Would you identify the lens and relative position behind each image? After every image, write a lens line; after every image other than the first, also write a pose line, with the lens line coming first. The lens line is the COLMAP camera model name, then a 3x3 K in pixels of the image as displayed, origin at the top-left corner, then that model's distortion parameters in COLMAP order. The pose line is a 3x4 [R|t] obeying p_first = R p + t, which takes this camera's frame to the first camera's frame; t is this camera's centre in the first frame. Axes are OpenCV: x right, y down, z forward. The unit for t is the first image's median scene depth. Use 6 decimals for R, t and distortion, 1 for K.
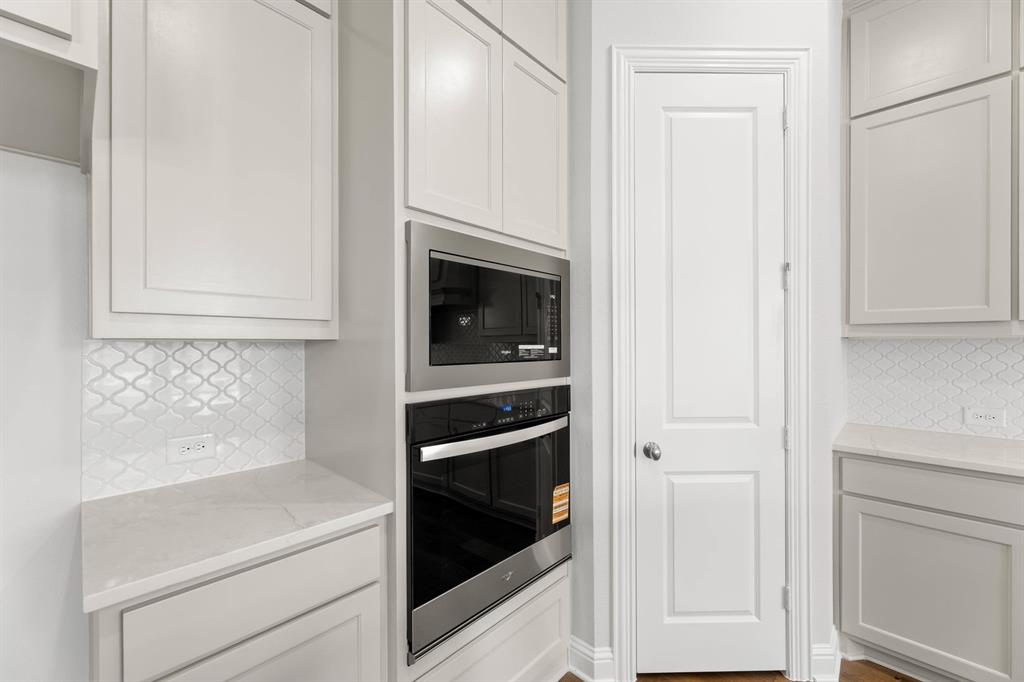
lens RADIAL K [[410.8, 0, 514.2], [0, 410.8, 341.9], [0, 0, 1]] dist [0.001599, -0.000485]
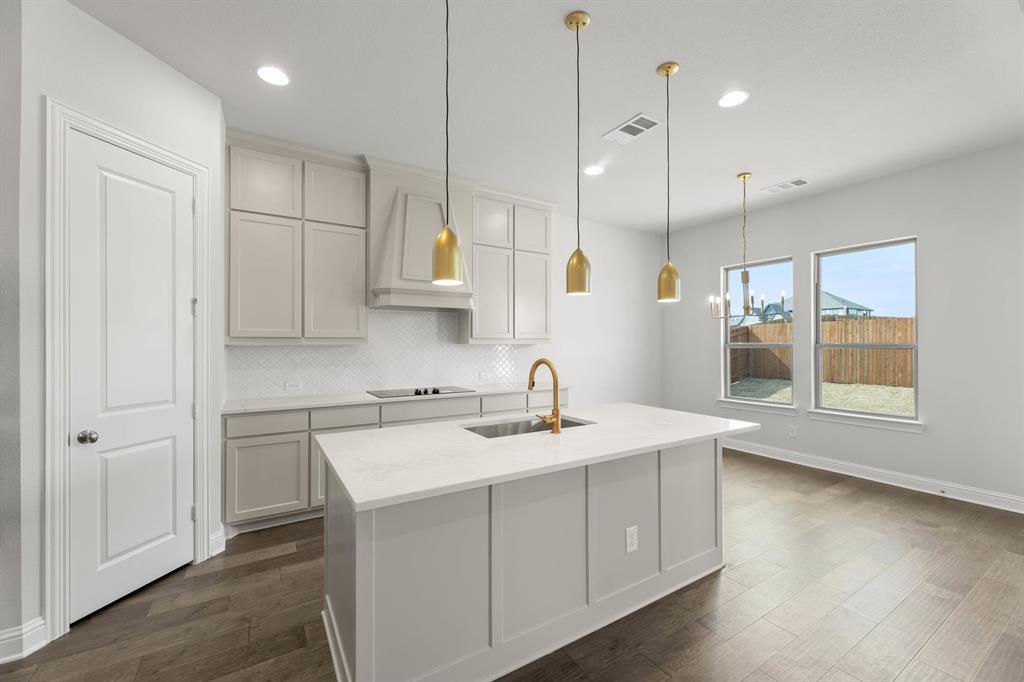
lens RADIAL K [[410.8, 0, 509.8], [0, 410.8, 341.5], [0, 0, 1]] dist [0.001599, -0.000485]
pose [[0.259358, 0.004382, 0.965771, -0.538896], [0.001157, 0.999988, -0.004847, -0.018423], [-0.965780, 0.002374, 0.259350, -0.565676]]
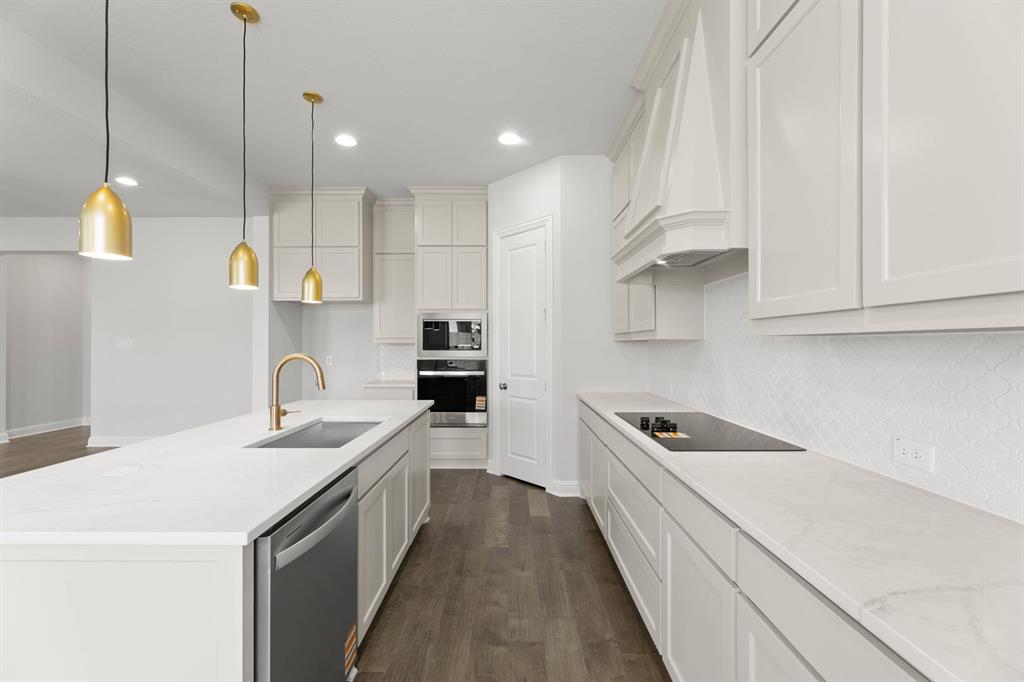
lens RADIAL K [[410.8, 0, 509.9], [0, 410.8, 343.5], [0, 0, 1]] dist [0.001599, -0.000485]
pose [[0.680381, -0.002159, -0.732856, 2.212003], [0.000995, 0.999997, -0.002022, 0.004734], [0.732858, 0.000647, 0.680381, -0.699550]]
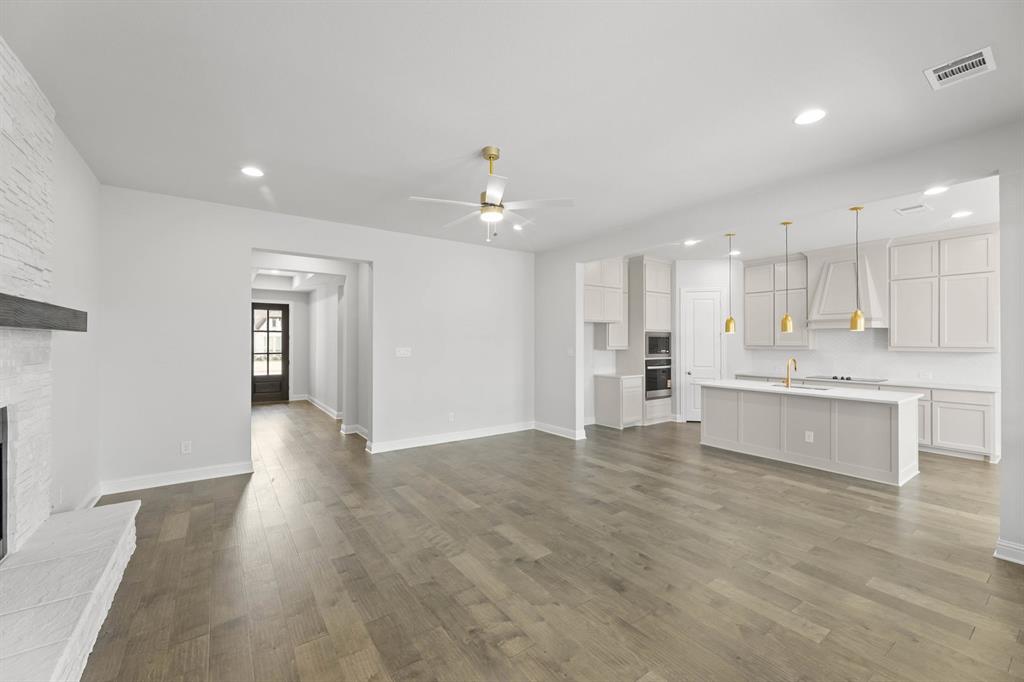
lens RADIAL K [[410.8, 0, 511.5], [0, 410.8, 339.3], [0, 0, 1]] dist [0.001599, -0.000485]
pose [[0.980470, 0.000417, -0.196670, -0.732805], [-0.001026, 0.999995, -0.002997, -0.102850], [0.196668, 0.003140, 0.980465, -3.985345]]
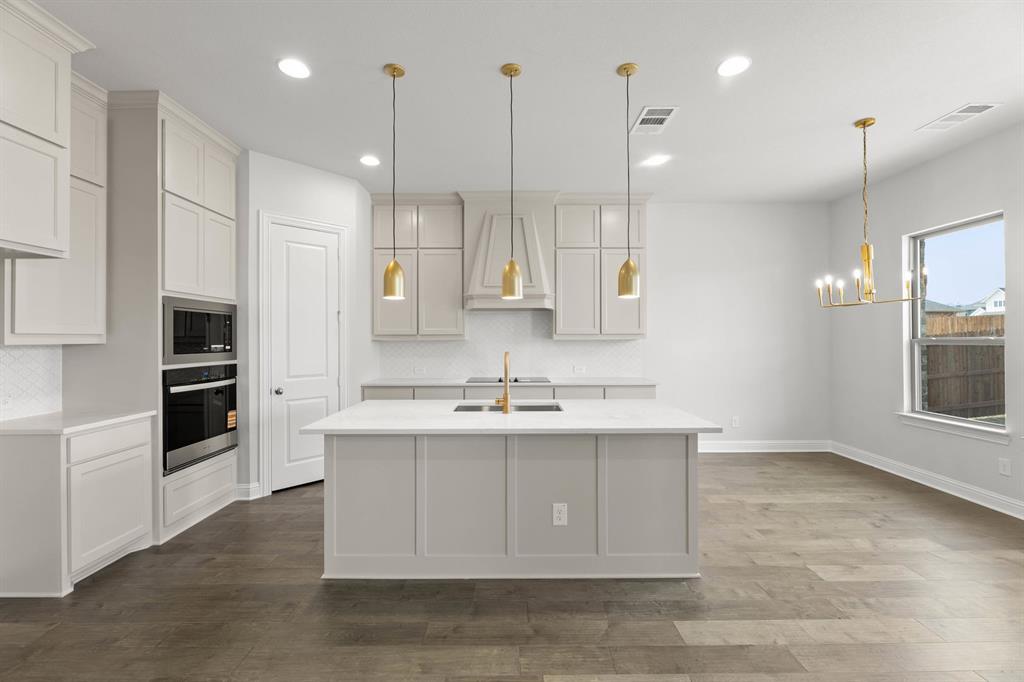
lens RADIAL K [[421.0, 0, 511.2], [0, 421.0, 335.7], [0, 0, 1]] dist [-0.003598, 0.000002]
pose [[0.725283, 0.002900, 0.688444, -0.333785], [0.002513, 0.999973, -0.006860, -0.021894], [-0.688446, 0.006705, 0.725257, -1.563440]]
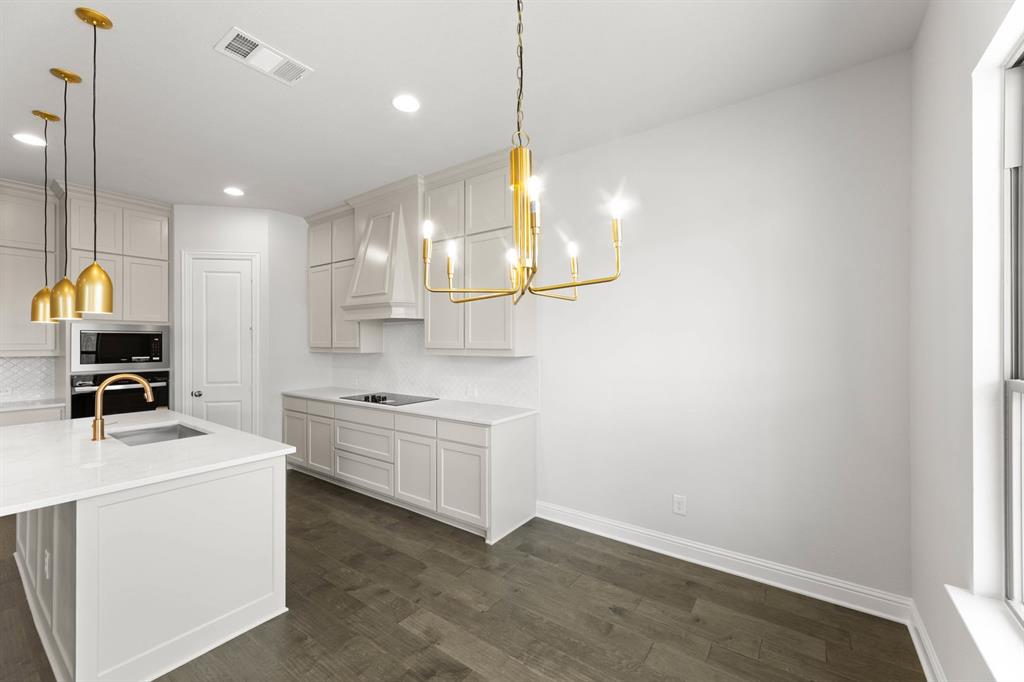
lens RADIAL K [[410.8, 0, 513.8], [0, 410.8, 339.3], [0, 0, 1]] dist [0.001599, -0.000485]
pose [[0.990842, -0.001587, 0.135017, 2.084169], [0.002304, 0.999984, -0.005153, -0.088017], [-0.135007, 0.005417, 0.990830, -2.068578]]
